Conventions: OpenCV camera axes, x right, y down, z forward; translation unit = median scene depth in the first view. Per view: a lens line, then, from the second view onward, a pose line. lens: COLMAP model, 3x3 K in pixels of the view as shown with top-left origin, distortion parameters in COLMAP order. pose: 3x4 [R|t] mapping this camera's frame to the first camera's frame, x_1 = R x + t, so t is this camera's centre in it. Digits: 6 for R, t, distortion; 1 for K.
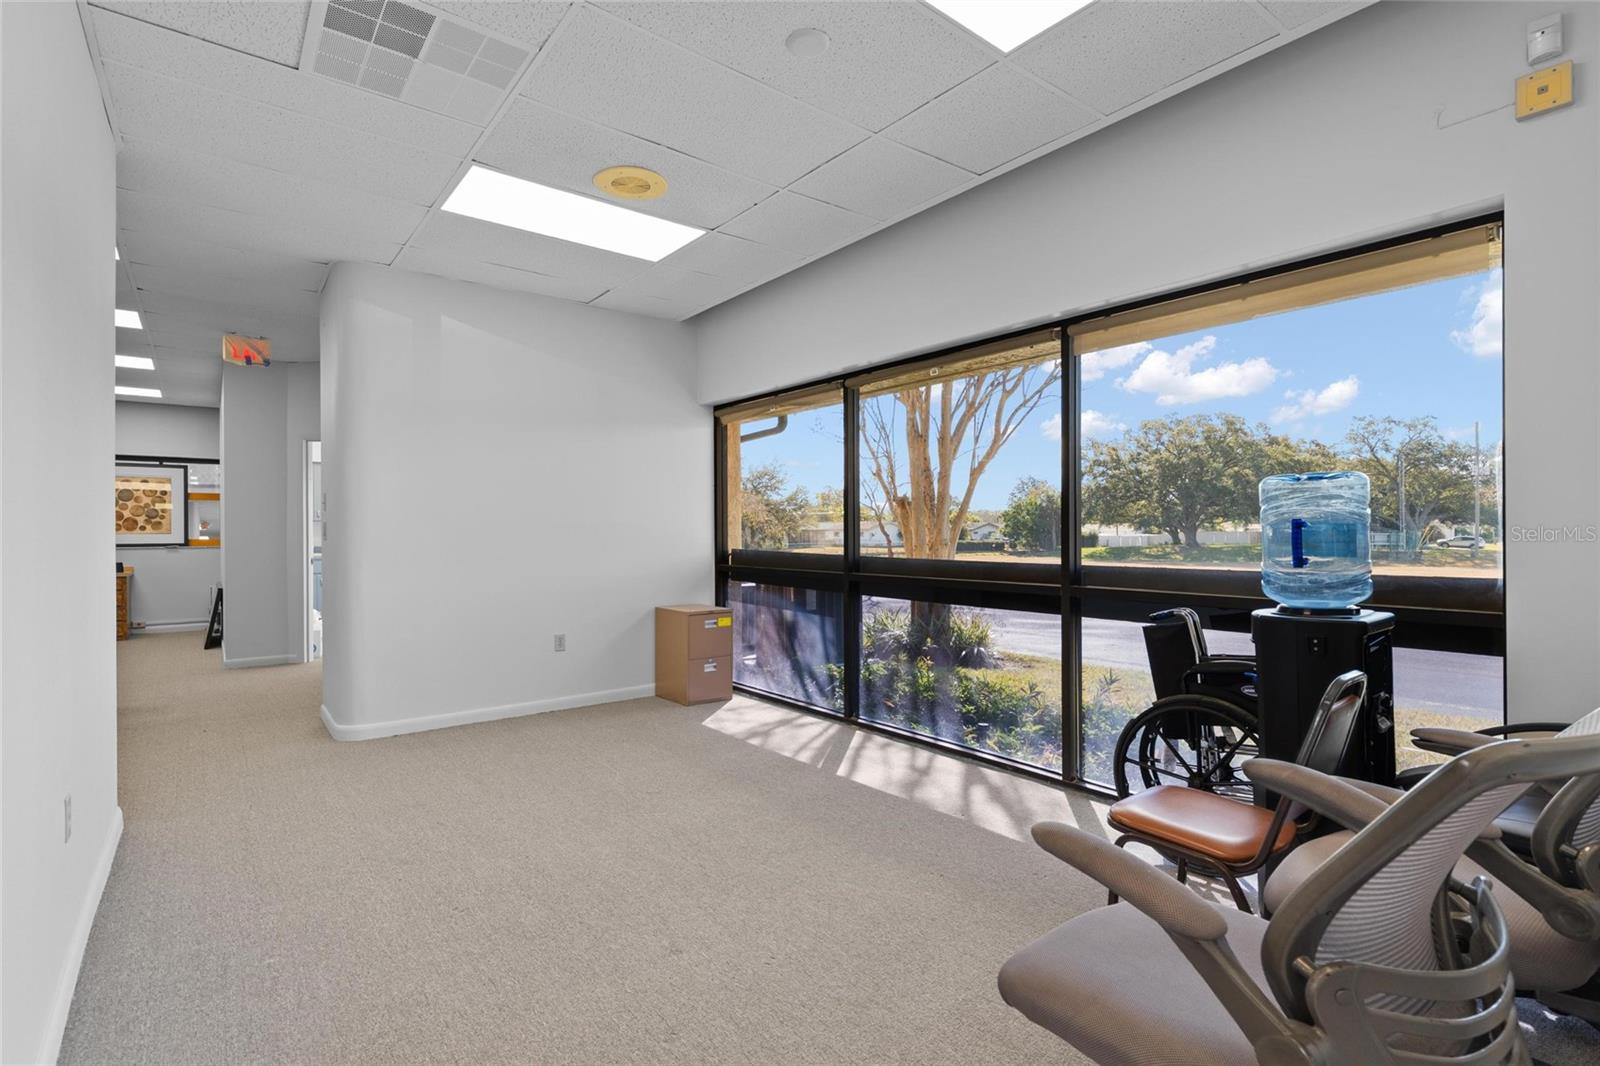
lens RADIAL K [[749.7, 0, 795.7], [0, 749.7, 533.5], [0, 0, 1]] dist [0.000683, -0.000218]
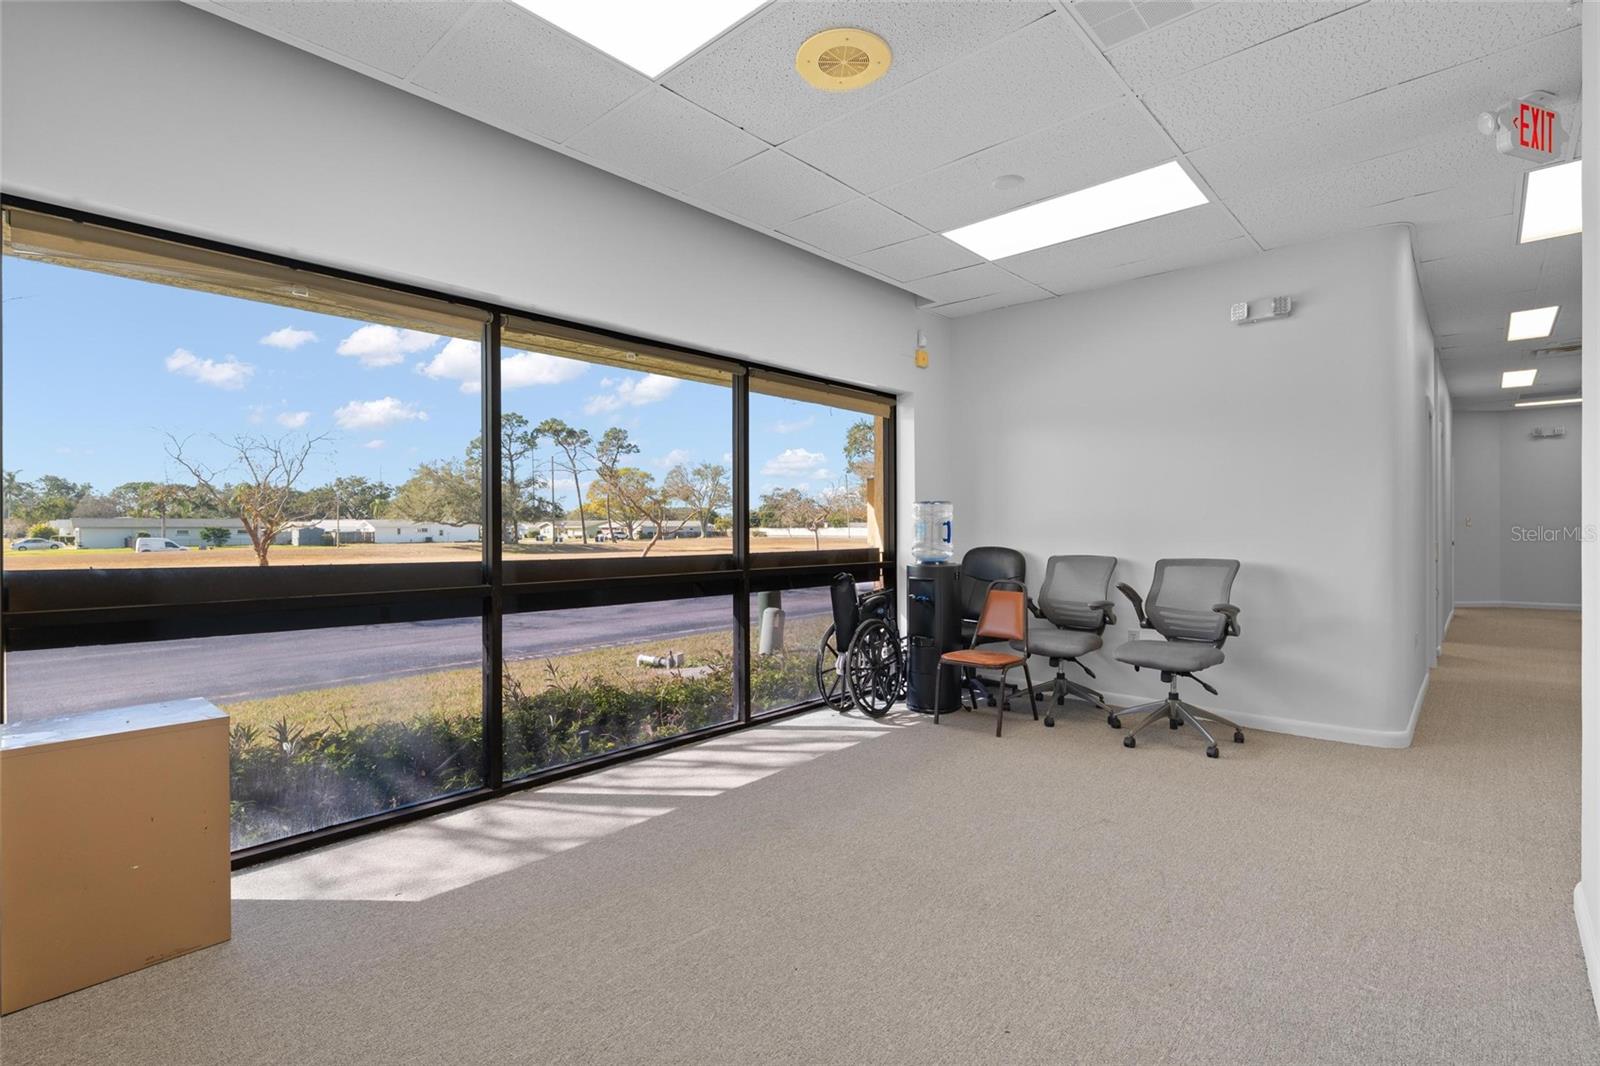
lens RADIAL K [[749.7, 0, 795.7], [0, 749.7, 533.5], [0, 0, 1]] dist [0.000683, -0.000218]
pose [[-0.159167, -0.003021, 0.987247, -0.774516], [0.005168, 0.999979, 0.003893, 0.001920], [-0.987238, 0.005722, -0.159148, 0.951028]]
